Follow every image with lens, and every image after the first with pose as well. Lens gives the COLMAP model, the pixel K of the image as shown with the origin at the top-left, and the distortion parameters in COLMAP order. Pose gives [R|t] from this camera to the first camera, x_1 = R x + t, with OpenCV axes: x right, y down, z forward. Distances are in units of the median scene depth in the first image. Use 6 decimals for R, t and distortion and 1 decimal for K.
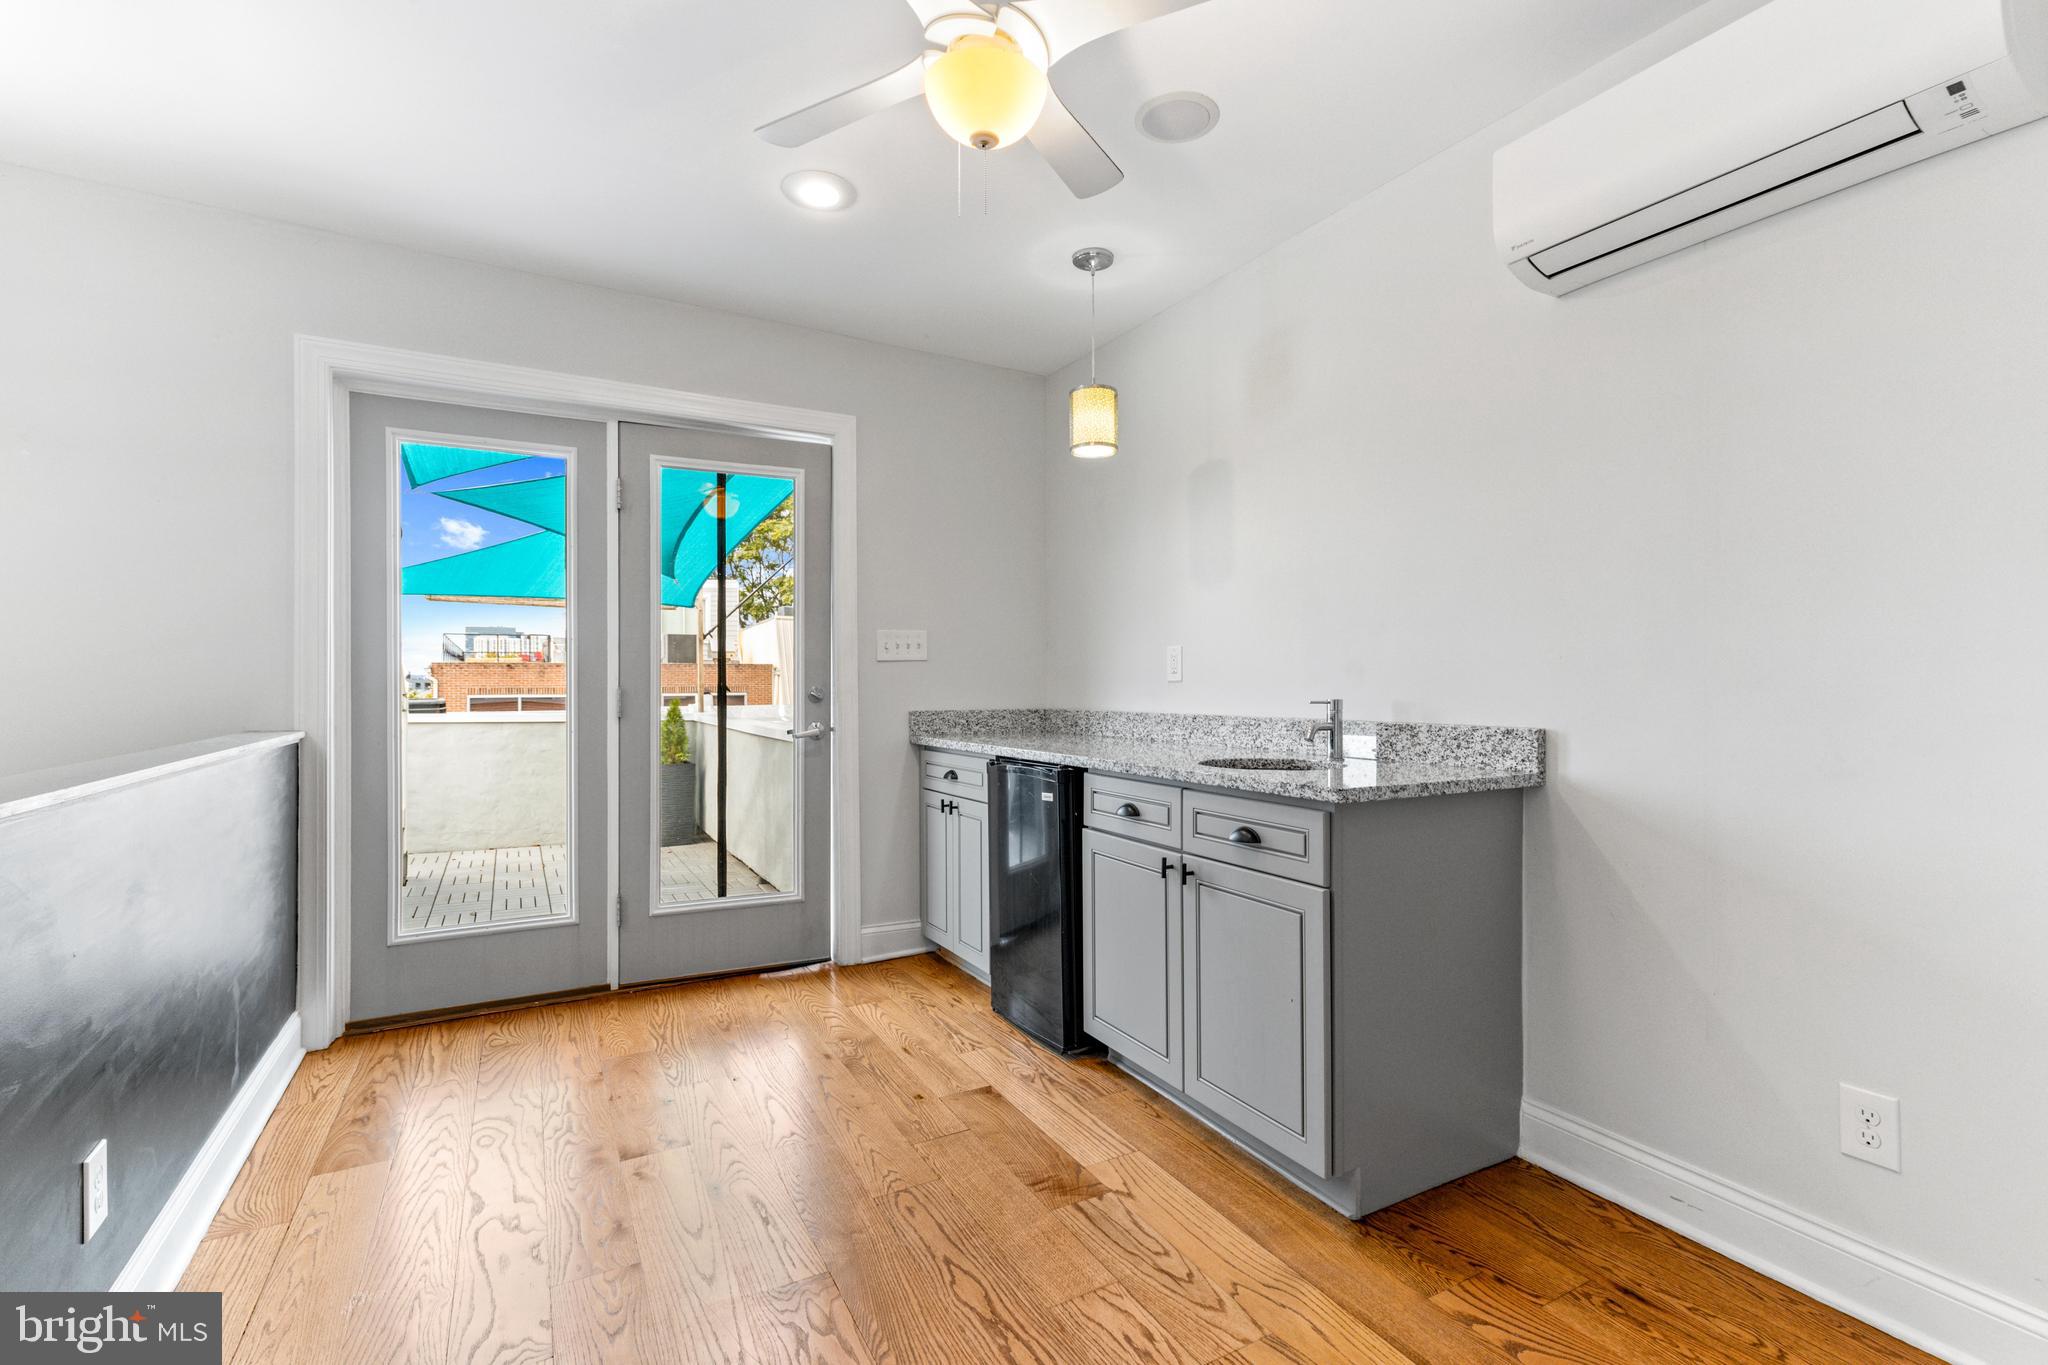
lens RADIAL K [[925.4, 0, 1028.3], [0, 925.4, 685.2], [0, 0, 1]] dist [0.005831, -0.001265]
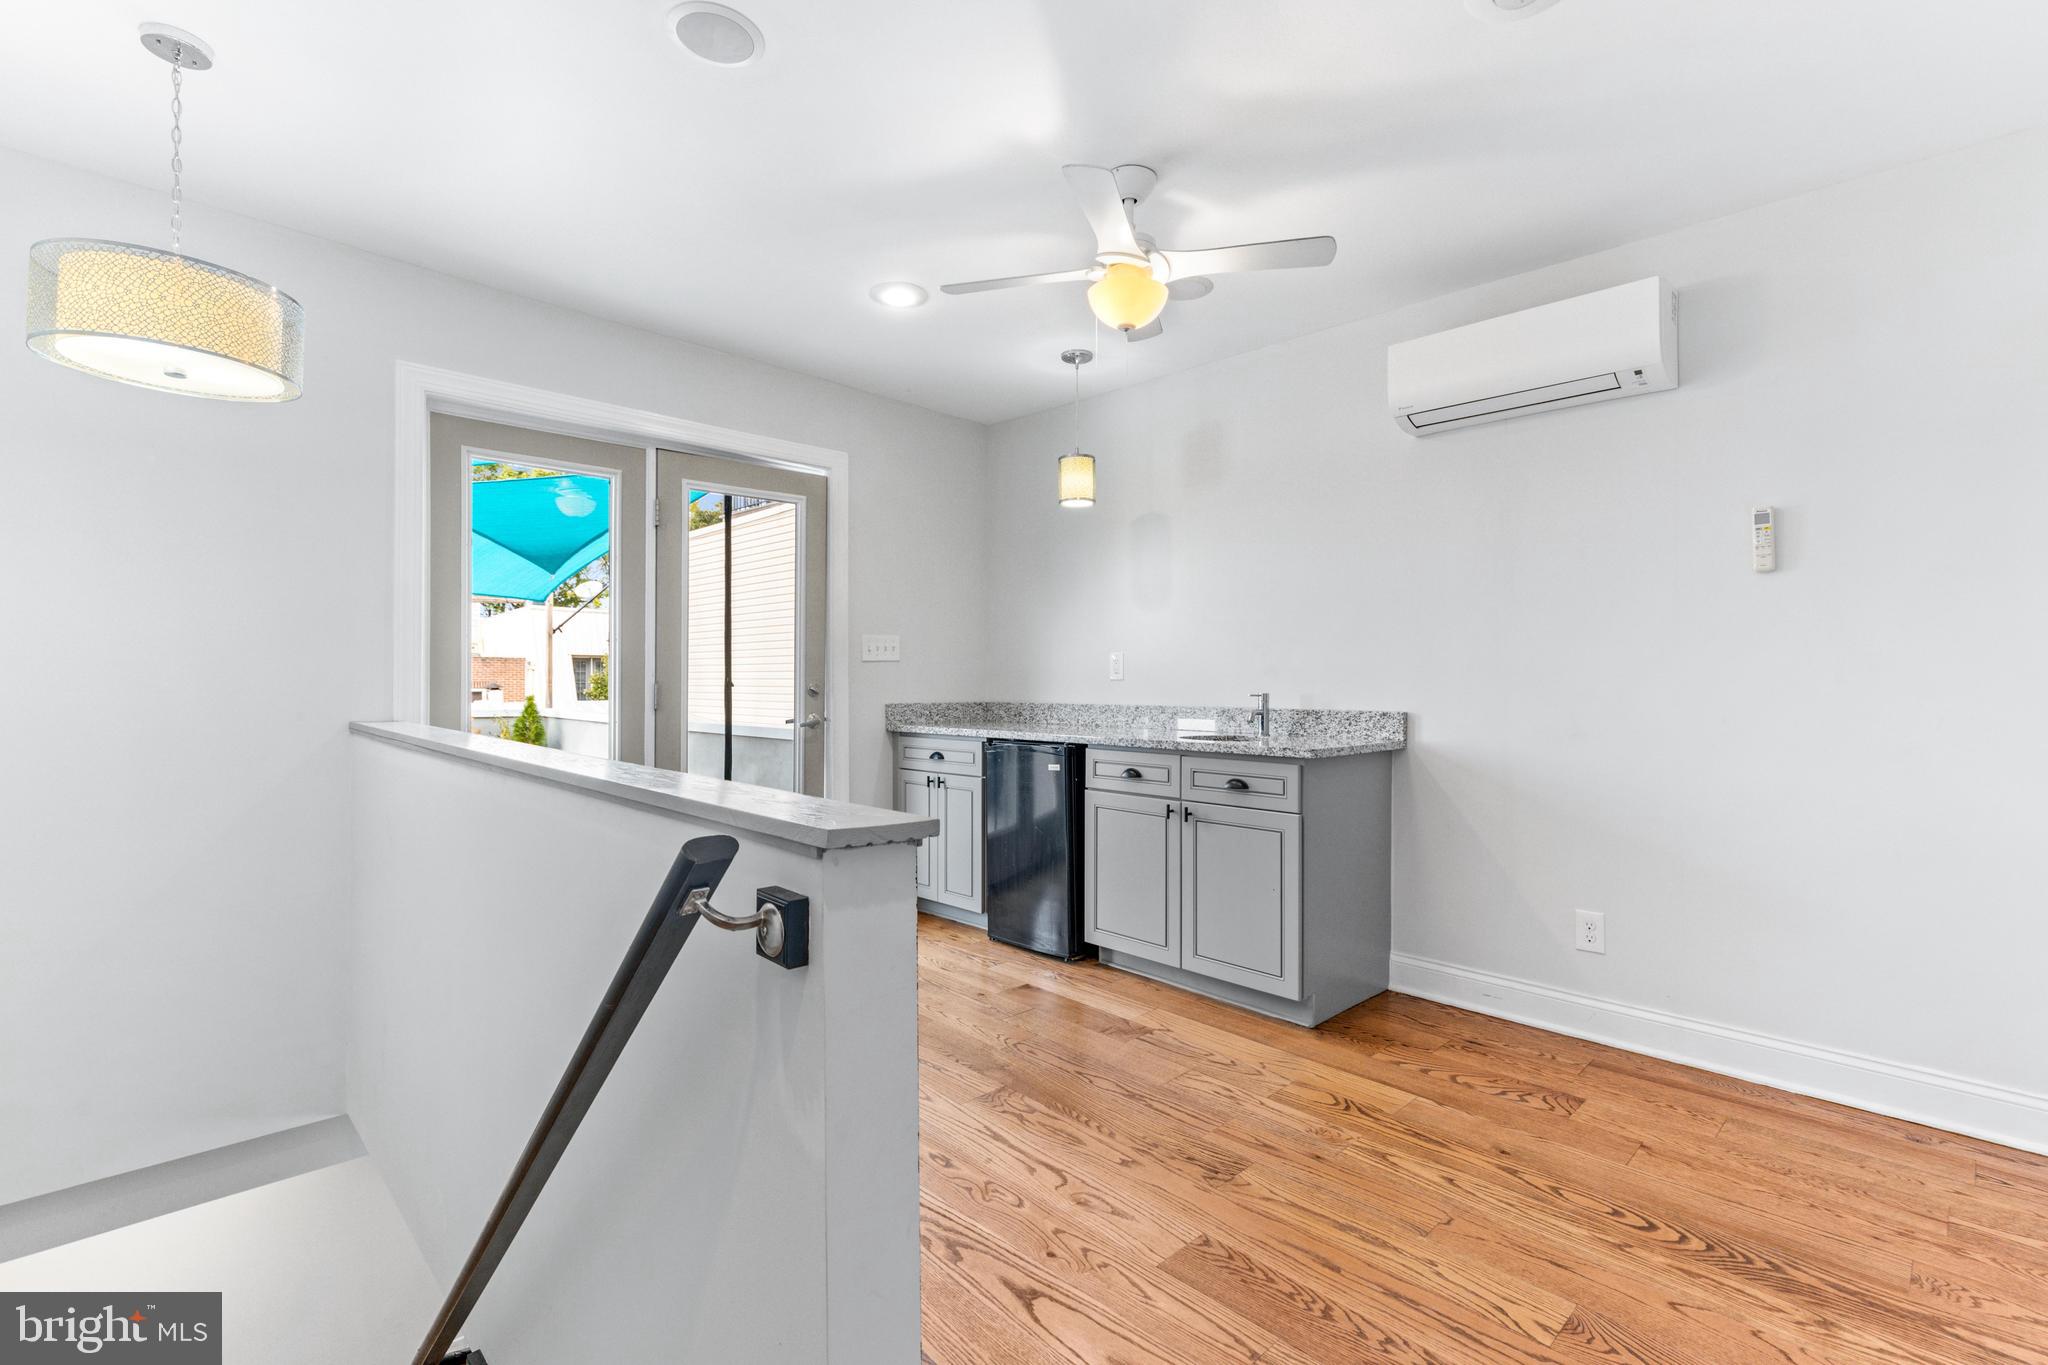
lens RADIAL K [[925.4, 0, 1027.5], [0, 925.4, 682.7], [0, 0, 1]] dist [0.005831, -0.001265]
pose [[0.965502, 0.003995, 0.260367, -0.427206], [-0.004172, 0.999991, 0.000128, 0.000294], [-0.260364, -0.001210, 0.965510, -0.310145]]
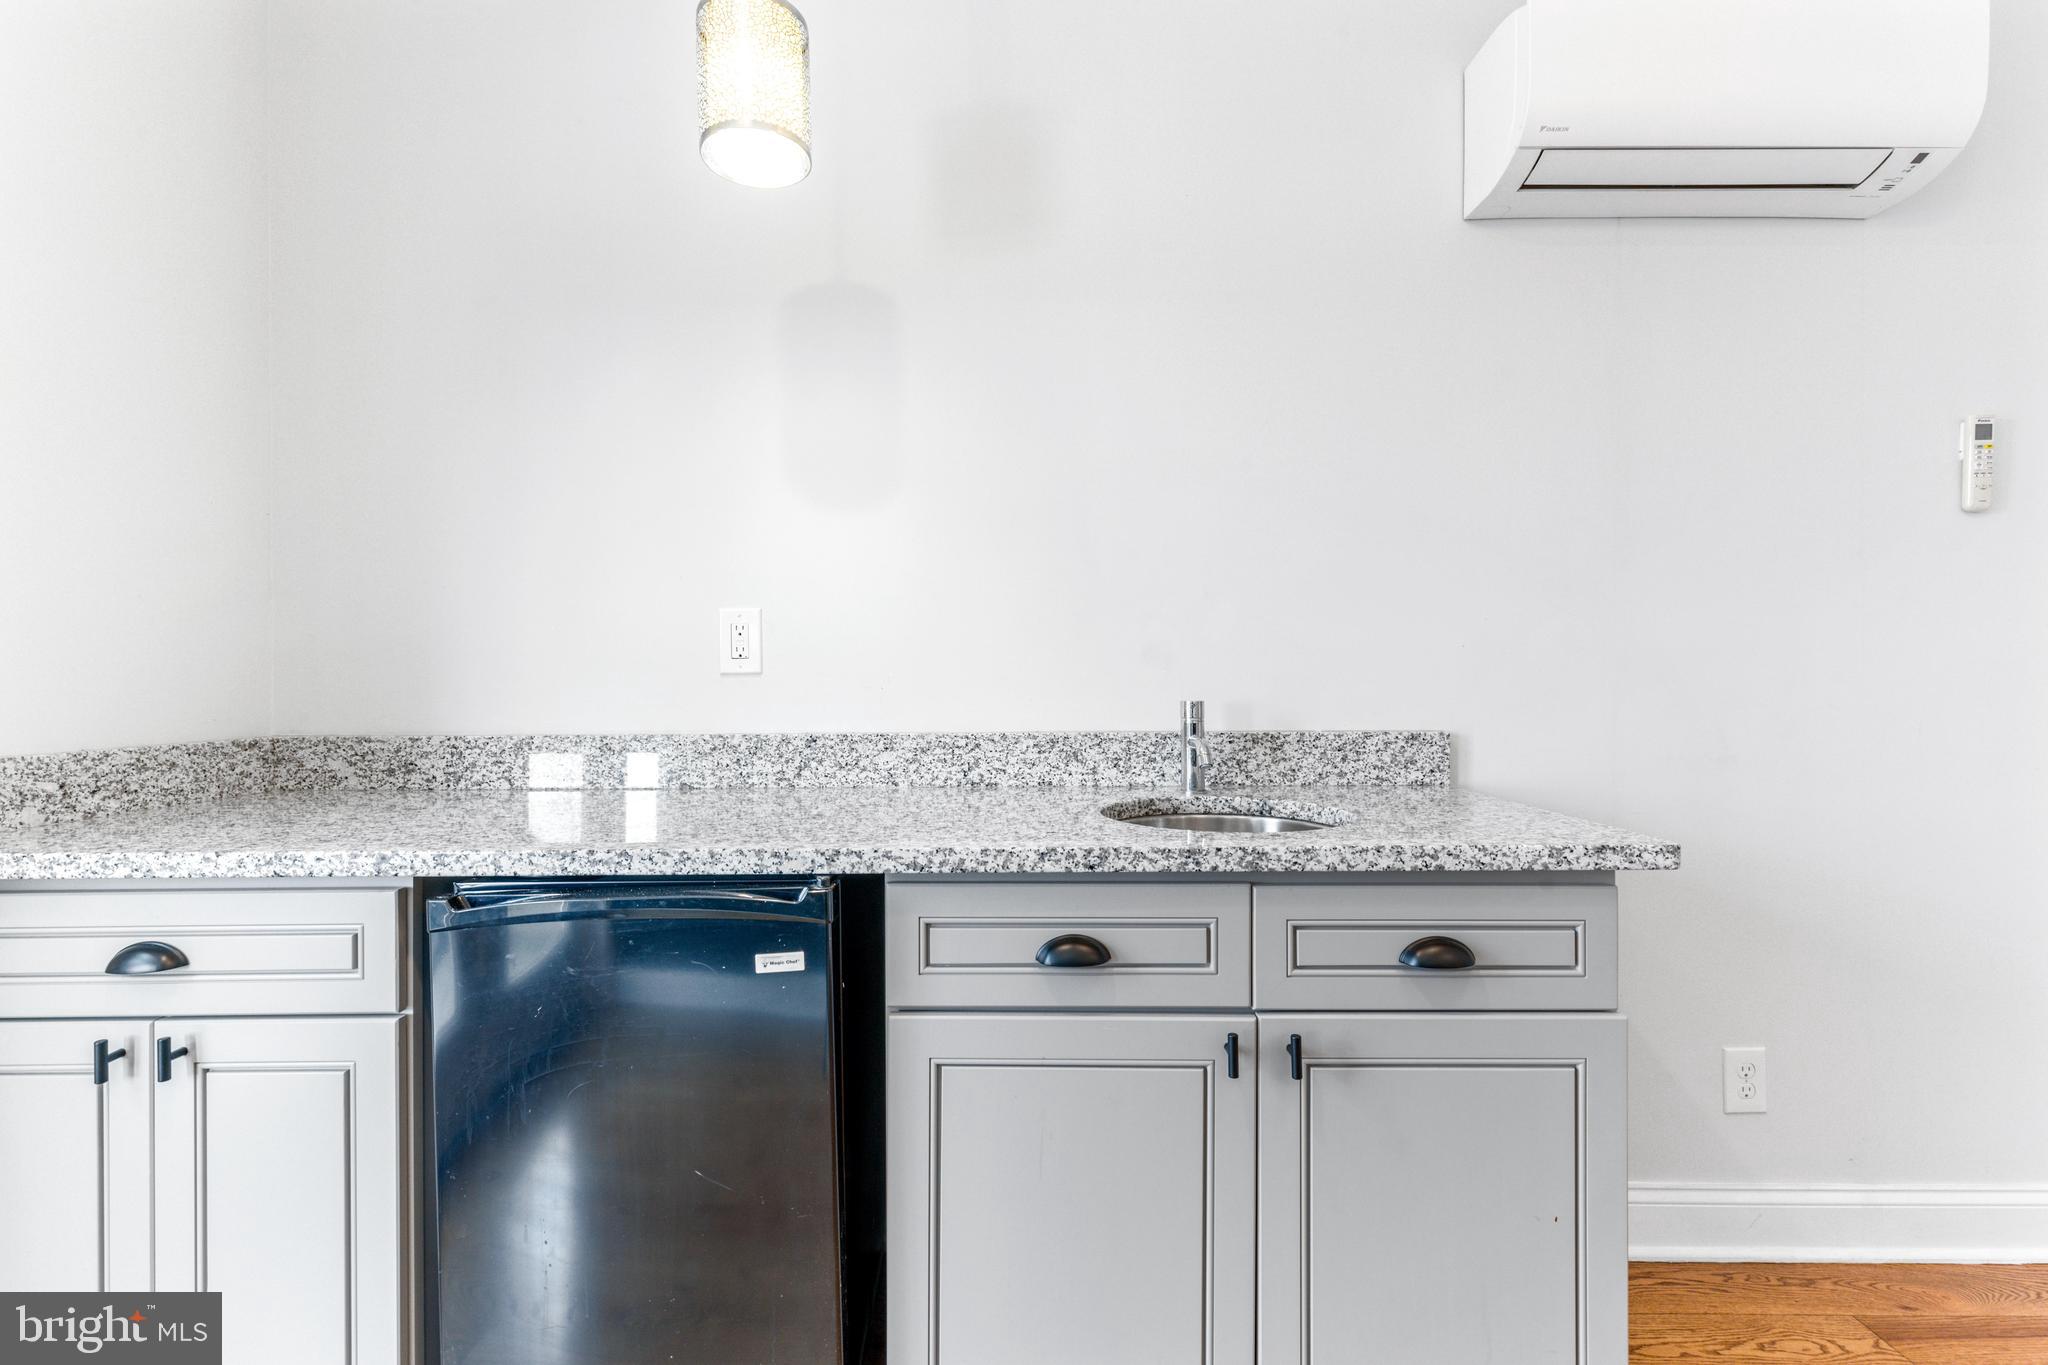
lens RADIAL K [[925.4, 0, 1028.5], [0, 925.4, 677.4], [0, 0, 1]] dist [0.005831, -0.001265]
pose [[0.485893, 0.000425, 0.874018, -0.327785], [0.002979, 0.999993, -0.002143, -0.000557], [-0.874013, 0.003645, 0.485888, 0.848524]]
